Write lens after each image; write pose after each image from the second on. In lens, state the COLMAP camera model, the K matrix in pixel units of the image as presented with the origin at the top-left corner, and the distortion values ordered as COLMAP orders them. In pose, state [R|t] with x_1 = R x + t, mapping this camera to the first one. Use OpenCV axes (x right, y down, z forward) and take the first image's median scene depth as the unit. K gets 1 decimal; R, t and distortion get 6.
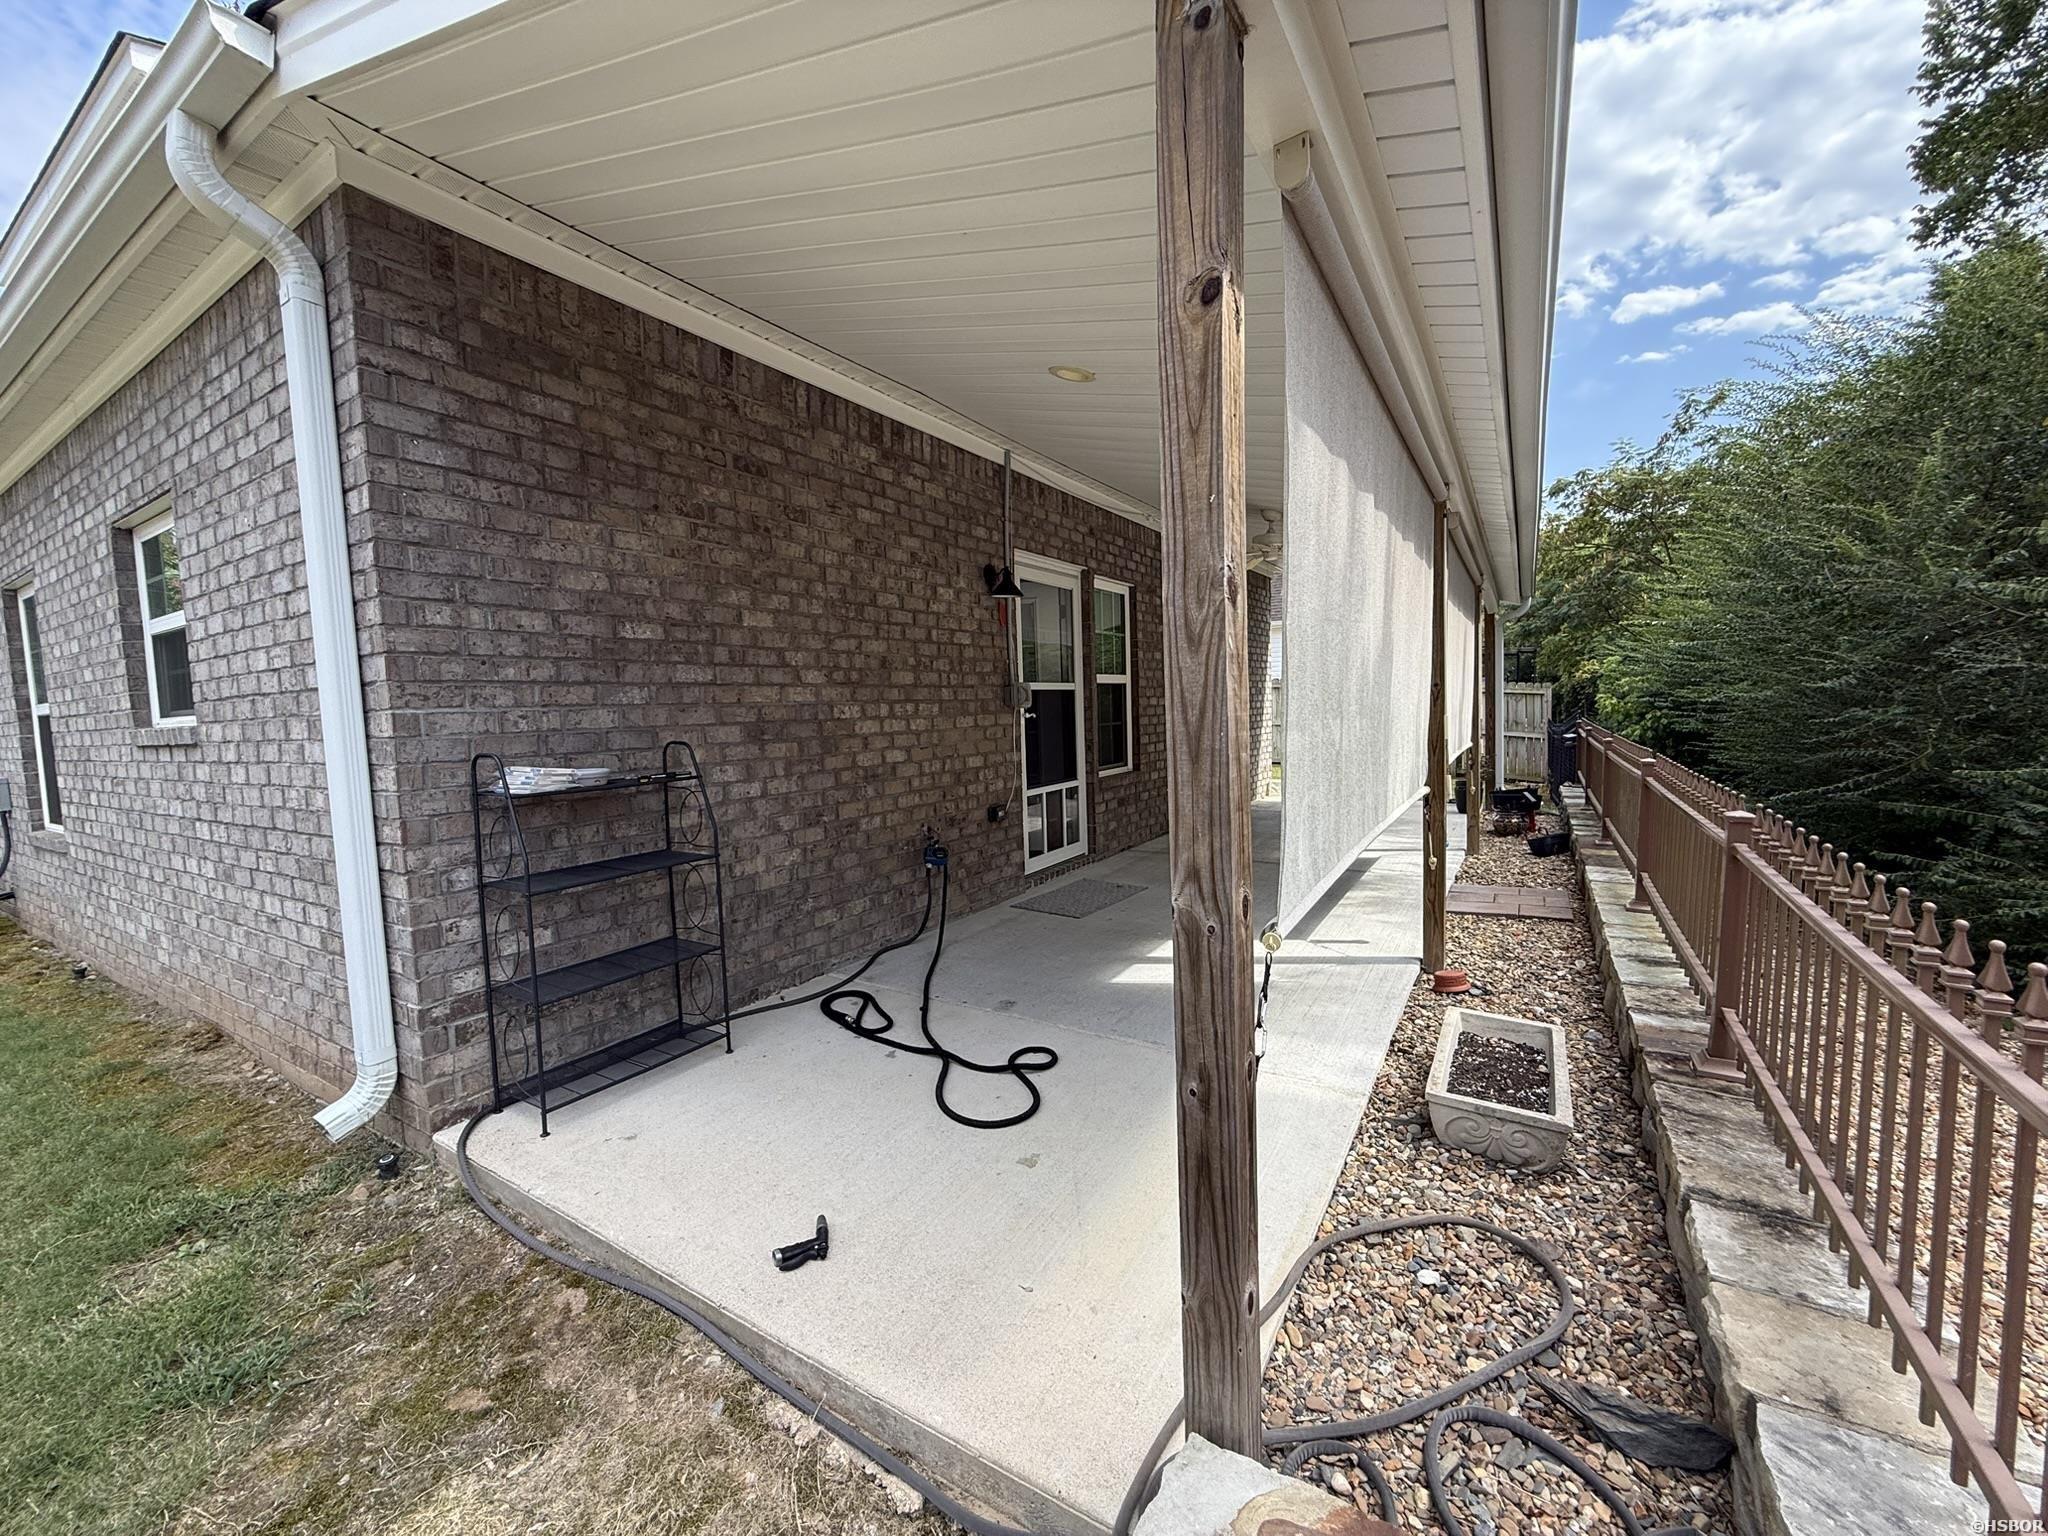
lens RADIAL K [[817.4, 0, 1015.8], [0, 817.4, 766.4], [0, 0, 1]] dist [-0.003044, 0.000872]
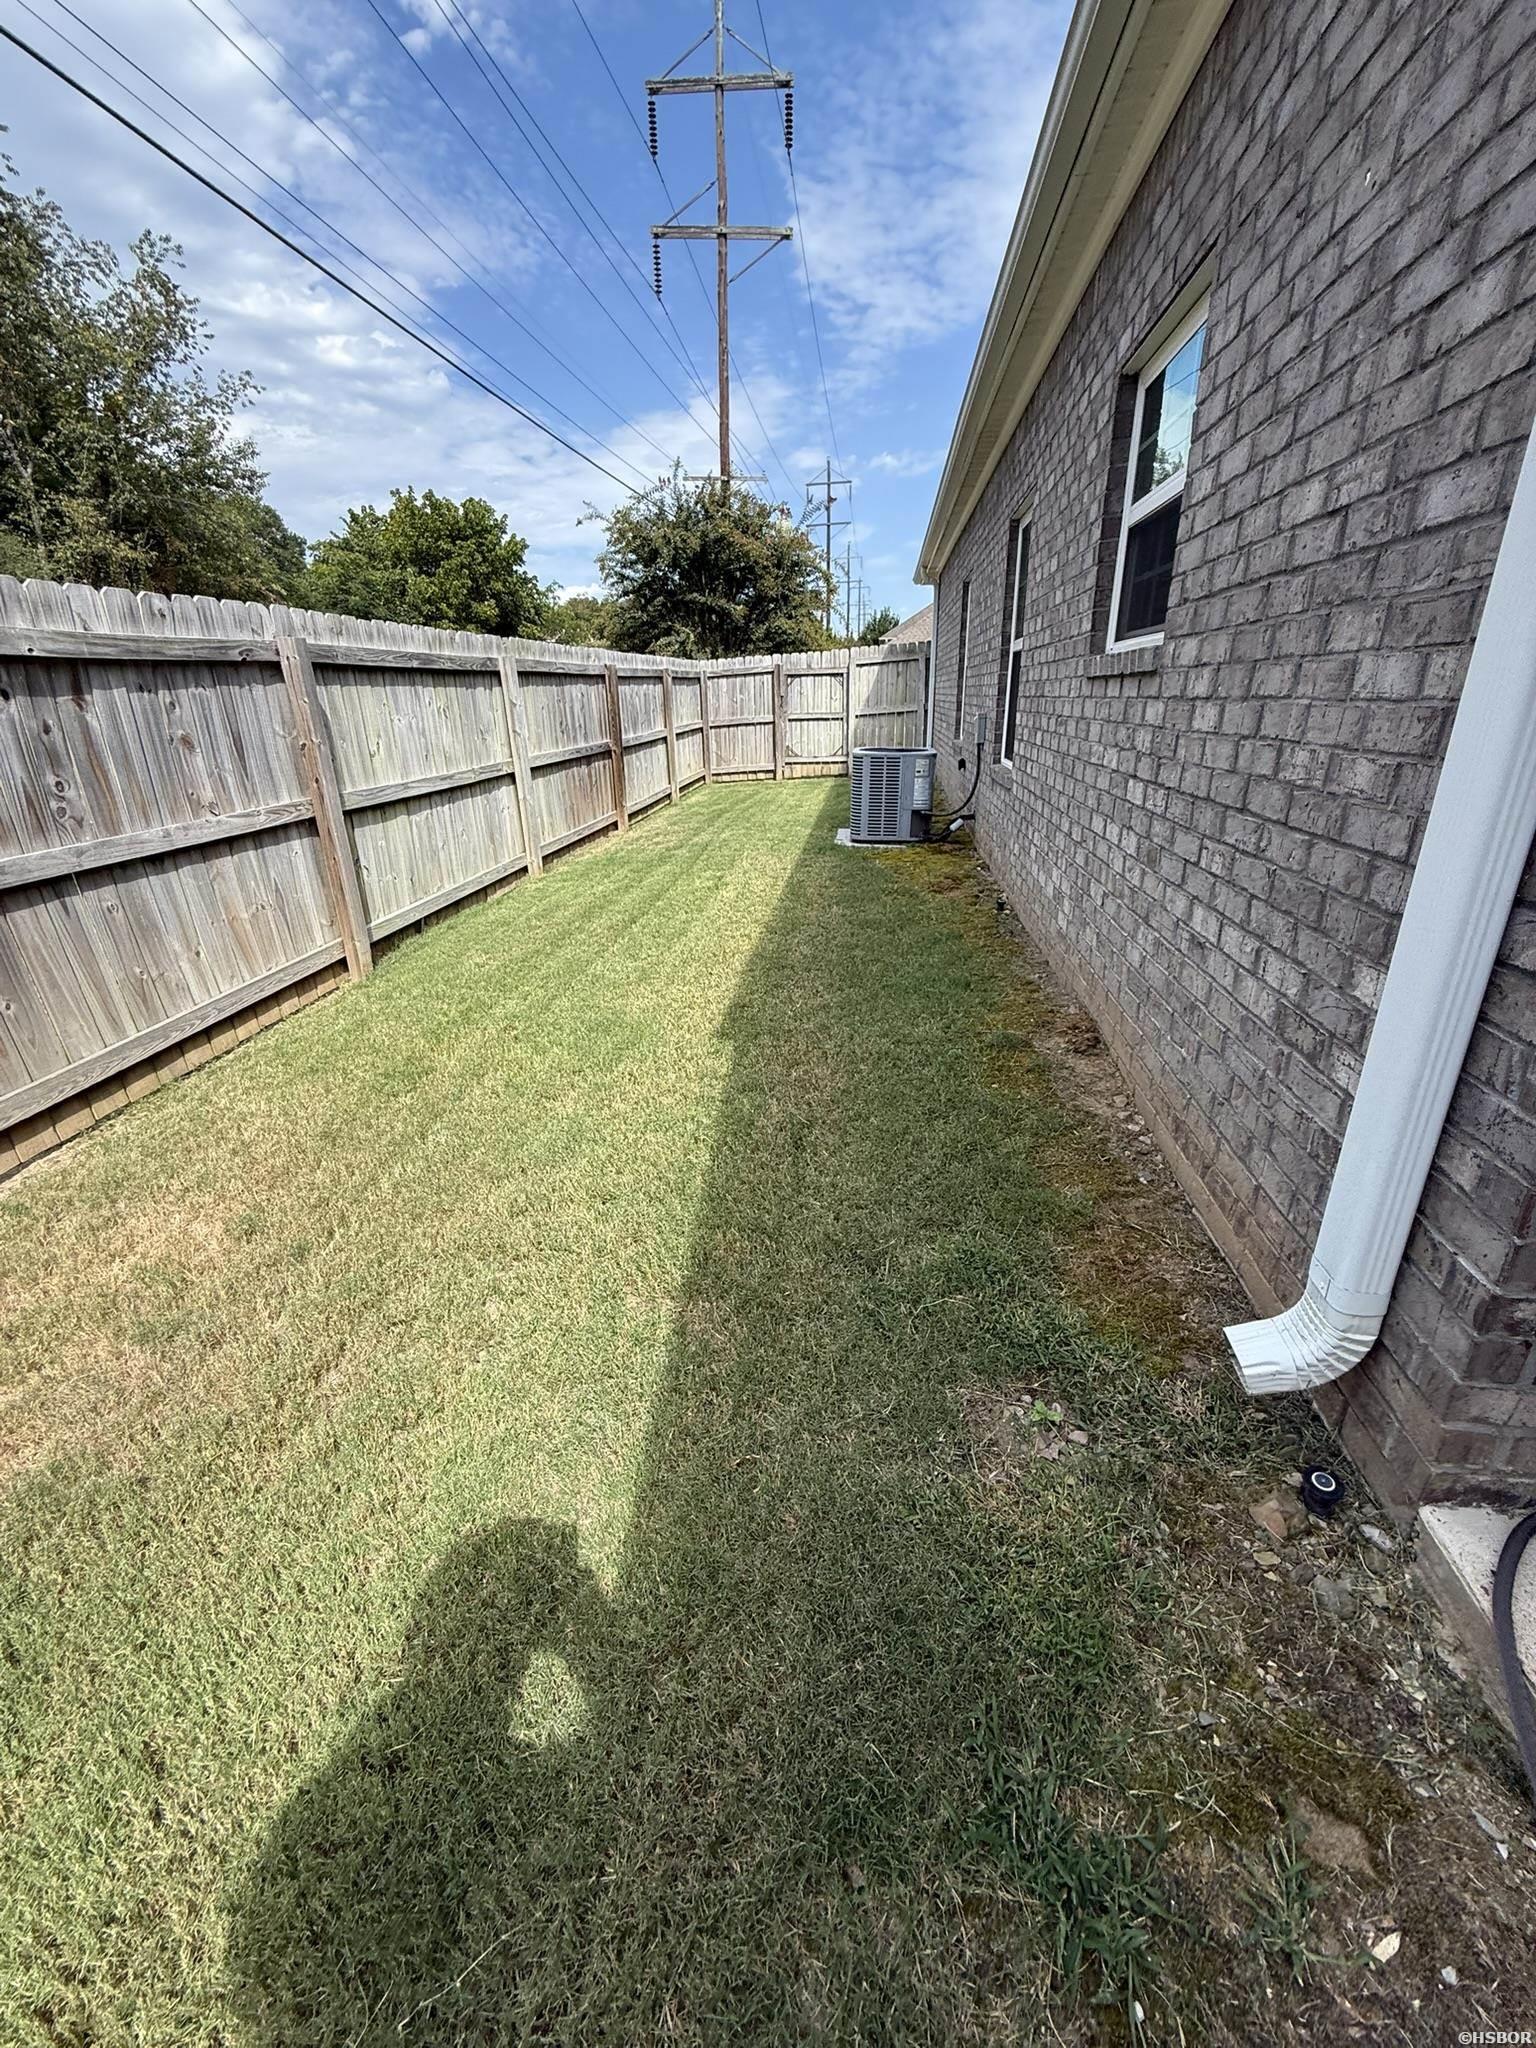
lens RADIAL K [[817.4, 0, 768.0], [0, 817.4, 1024.0], [0, 0, 1]] dist [-0.003044, 0.000872]
pose [[0.419320, 0.360906, -0.833017, -0.424291], [-0.054788, 0.925971, 0.373599, 0.011798], [0.906184, -0.111018, 0.408052, 0.346662]]
